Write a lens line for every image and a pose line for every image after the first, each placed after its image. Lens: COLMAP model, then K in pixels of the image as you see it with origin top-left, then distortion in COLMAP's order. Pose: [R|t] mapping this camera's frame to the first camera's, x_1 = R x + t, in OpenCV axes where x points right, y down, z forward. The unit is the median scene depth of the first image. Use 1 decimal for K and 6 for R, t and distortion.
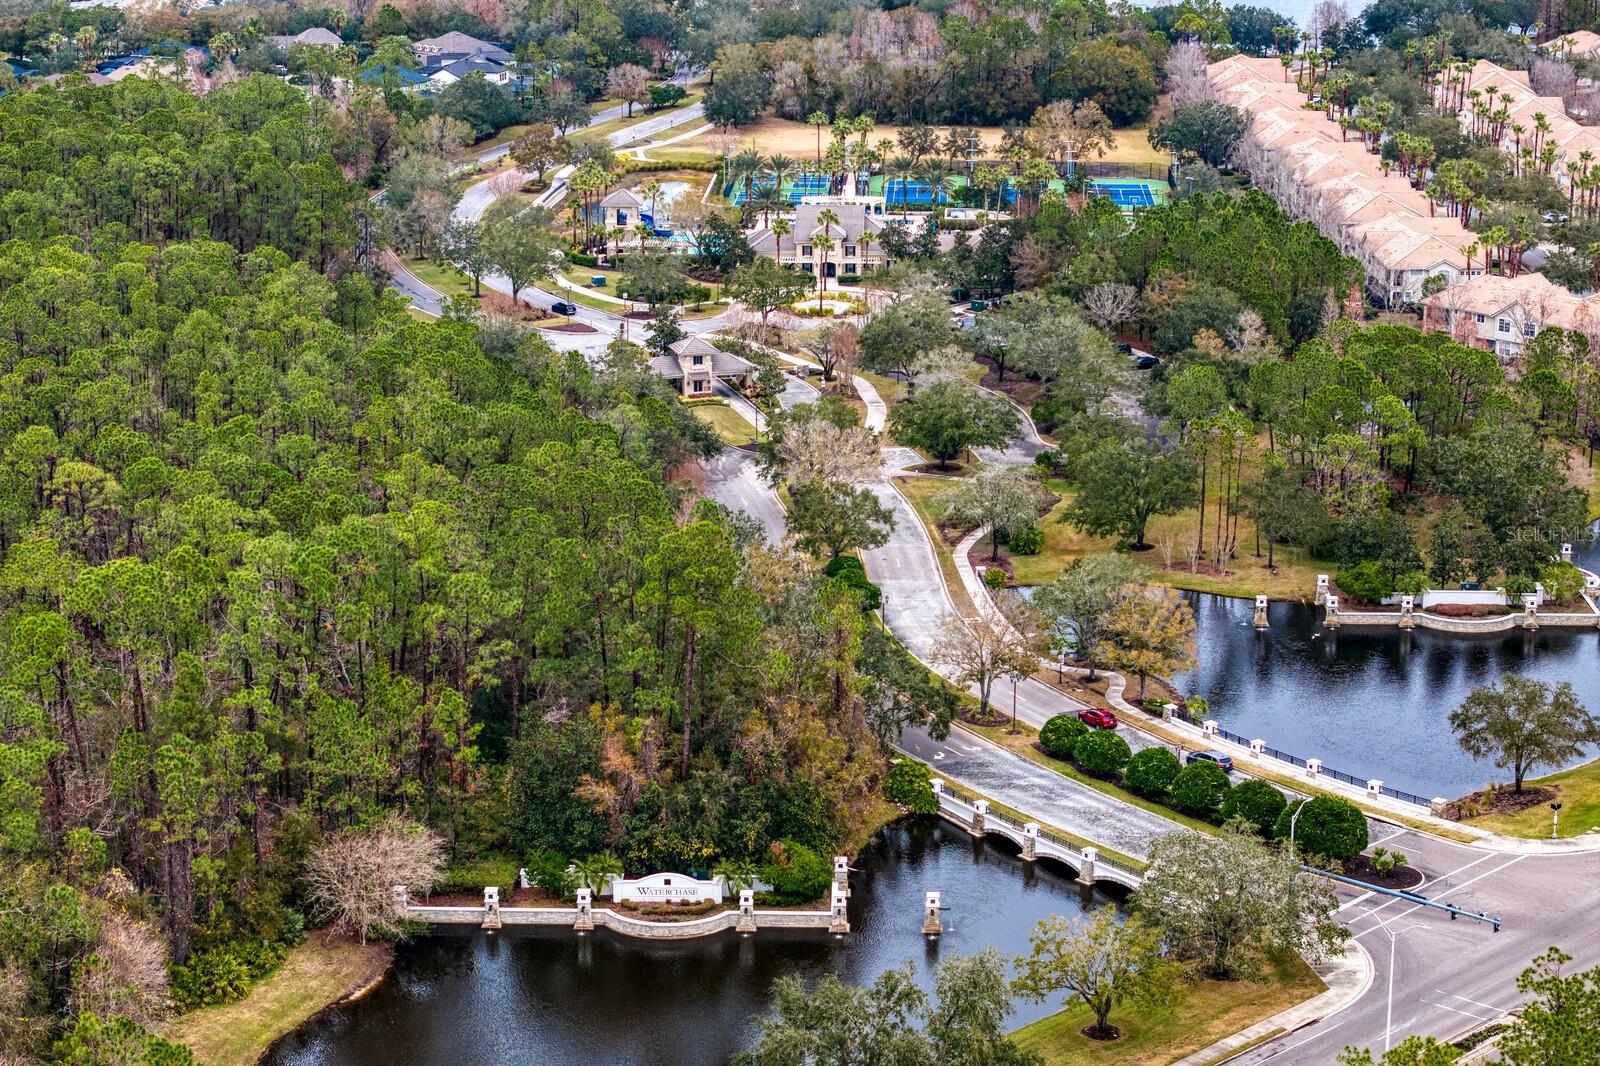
lens RADIAL K [[3252.3, 0, 800.0], [0, 3252.3, 533.0], [0, 0, 1]] dist [-0.169510, 1.300158]
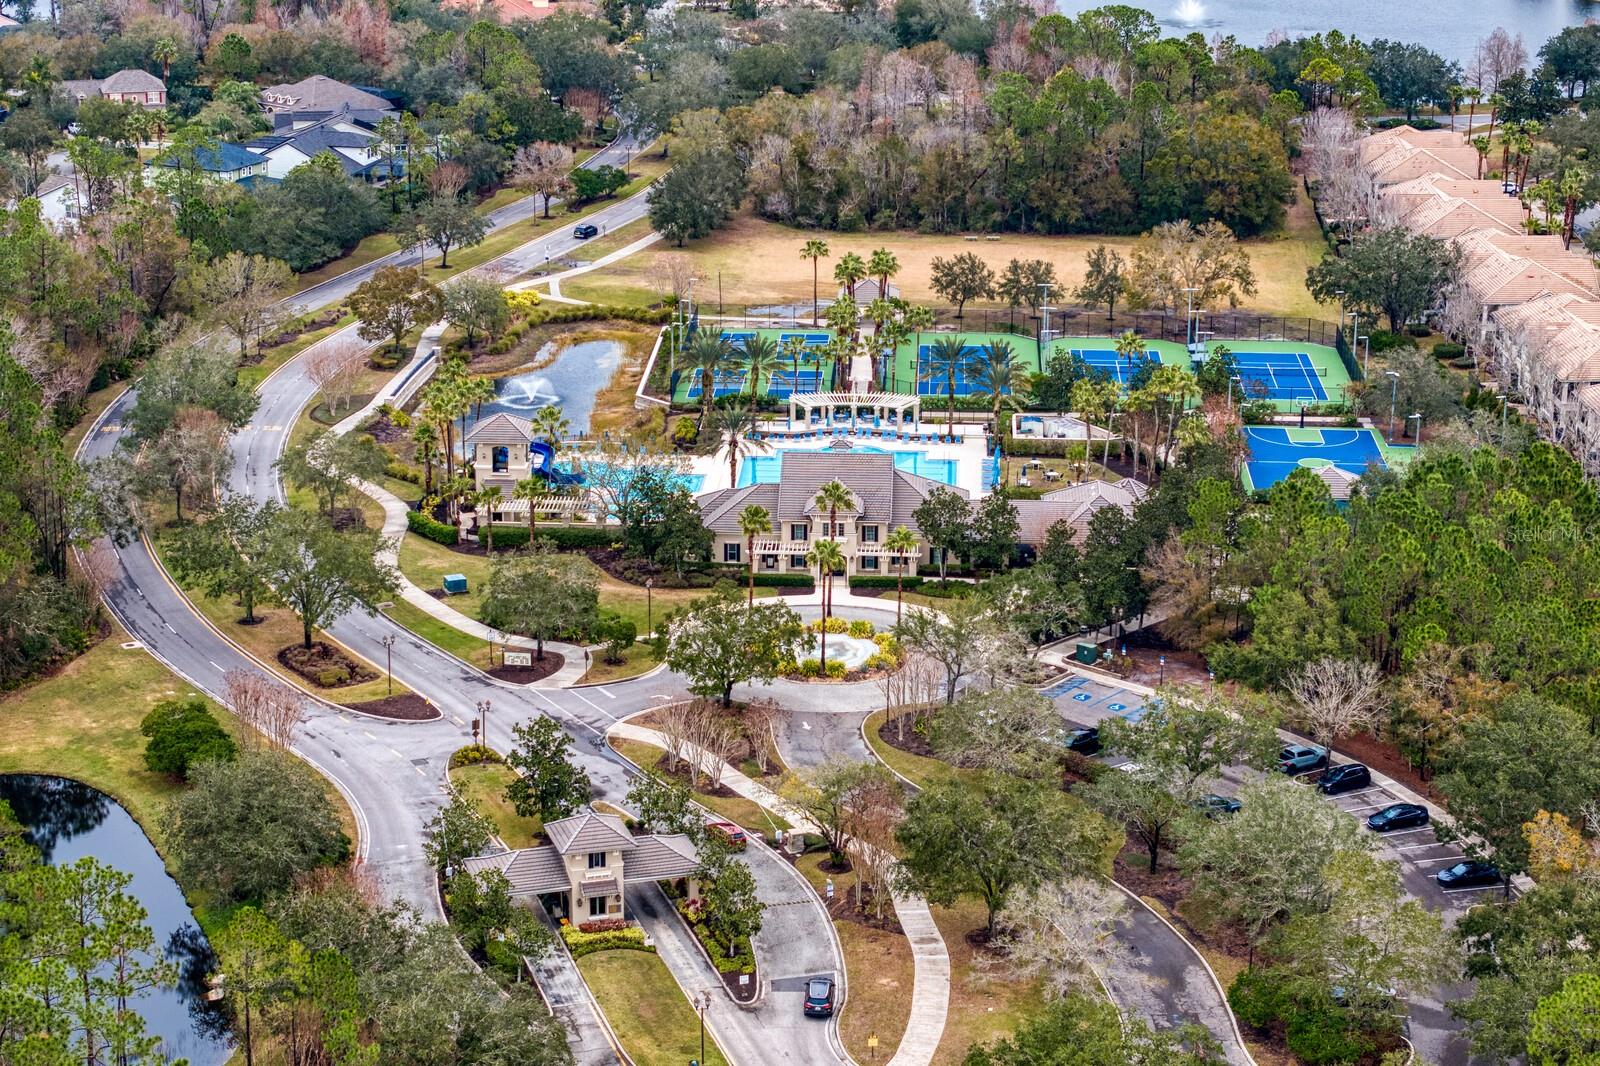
lens RADIAL K [[3252.3, 0, 800.0], [0, 3252.3, 533.0], [0, 0, 1]] dist [-0.169510, 1.300158]
pose [[0.999985, 0.003109, 0.004517, -0.000342], [-0.003203, 0.999773, 0.021057, -0.082001], [-0.004451, -0.021071, 0.999768, 0.321788]]
